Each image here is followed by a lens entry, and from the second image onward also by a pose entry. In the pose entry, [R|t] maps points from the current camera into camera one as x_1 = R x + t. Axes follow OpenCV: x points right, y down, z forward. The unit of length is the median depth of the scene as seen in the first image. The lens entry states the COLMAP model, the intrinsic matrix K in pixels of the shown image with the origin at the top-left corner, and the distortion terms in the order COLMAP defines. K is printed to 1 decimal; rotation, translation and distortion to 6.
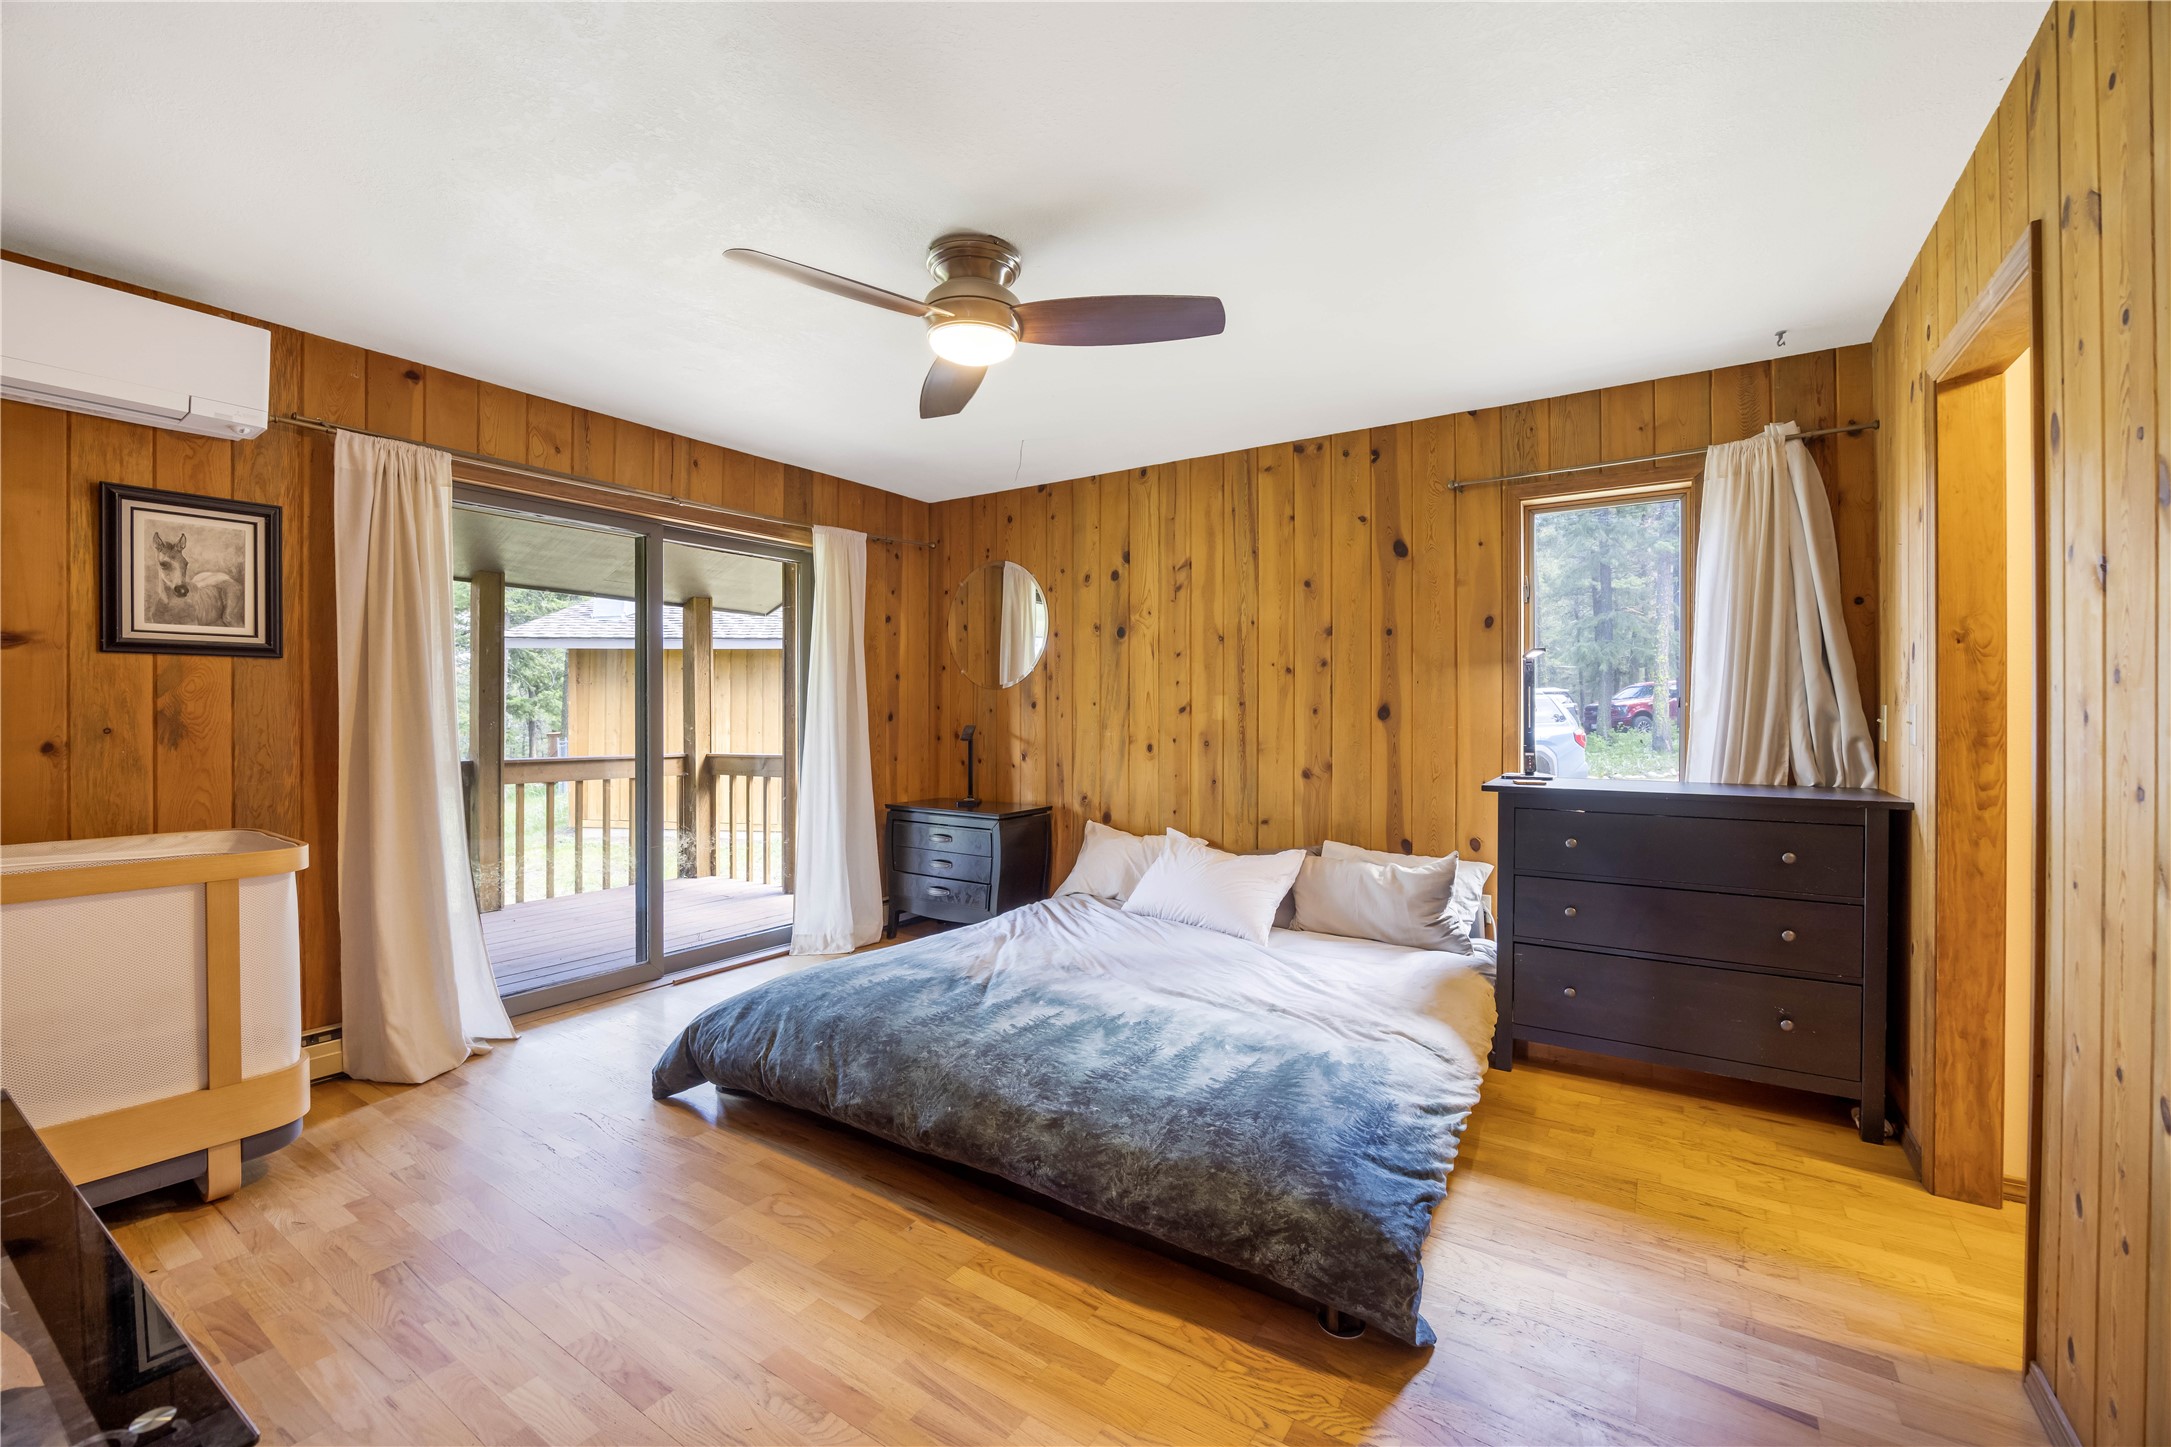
lens RADIAL K [[893.6, 0, 1079.7], [0, 893.6, 715.0], [0, 0, 1]] dist [-0.036615, 0.000074]
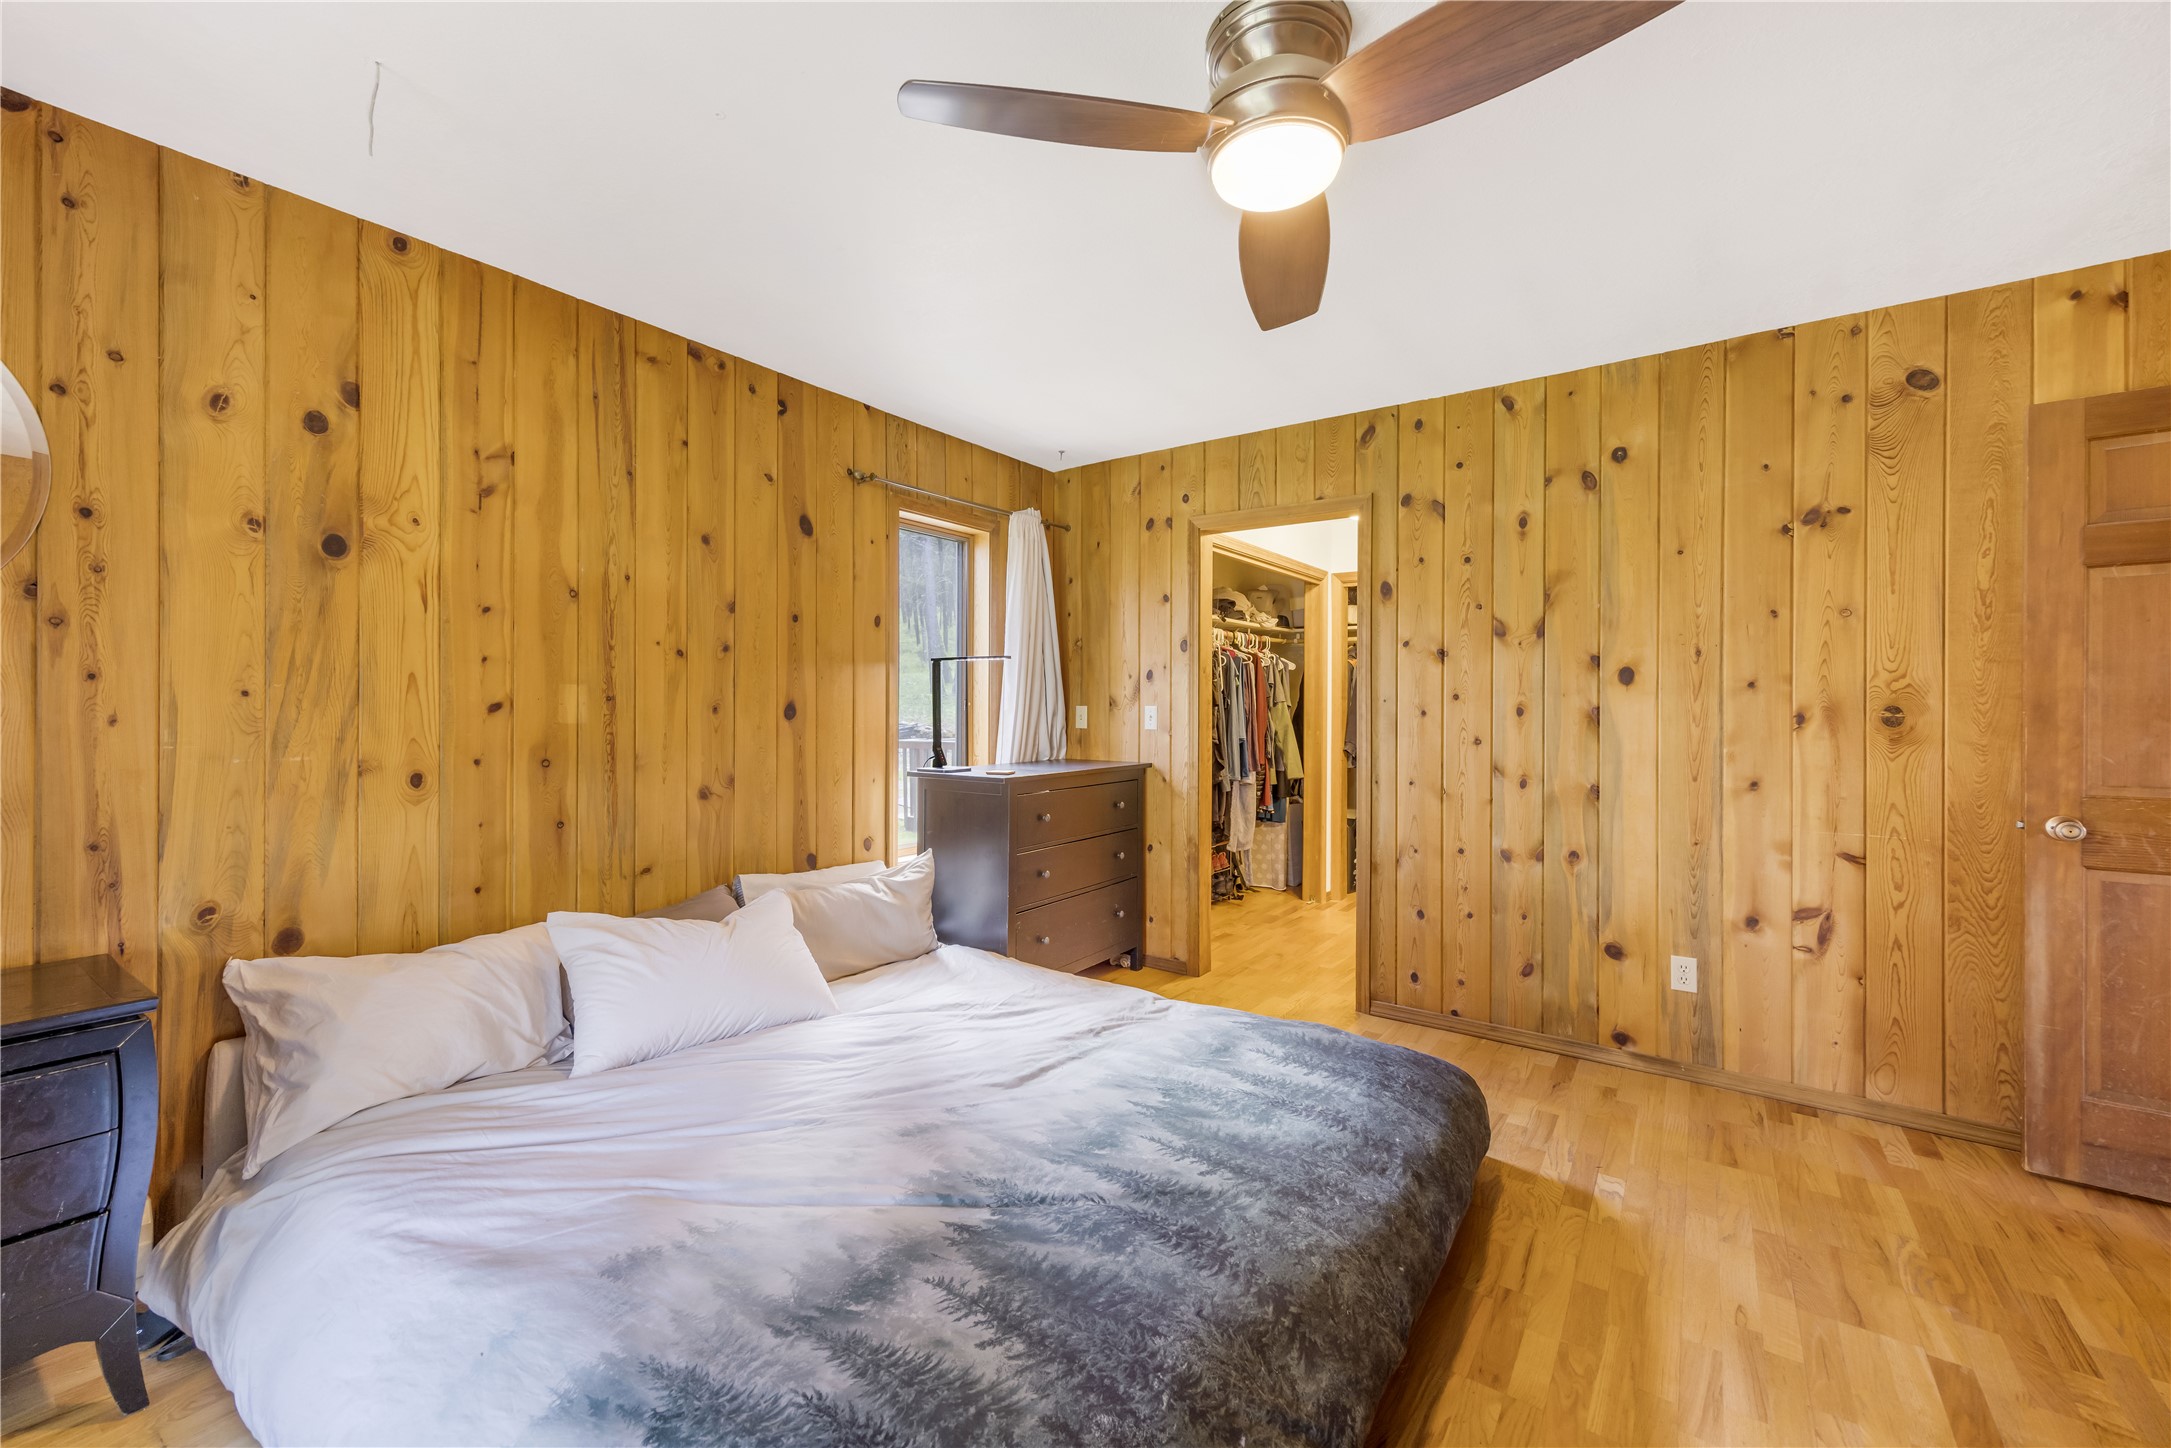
lens RADIAL K [[853.8, 0, 1083.8], [0, 853.8, 710.7], [0, 0, 1]] dist [-0.001781, -0.000211]
pose [[0.038417, -0.002472, 0.999259, -0.455494], [0.000630, 0.999997, 0.002450, -0.005041], [-0.999262, 0.000535, 0.038418, 0.662699]]
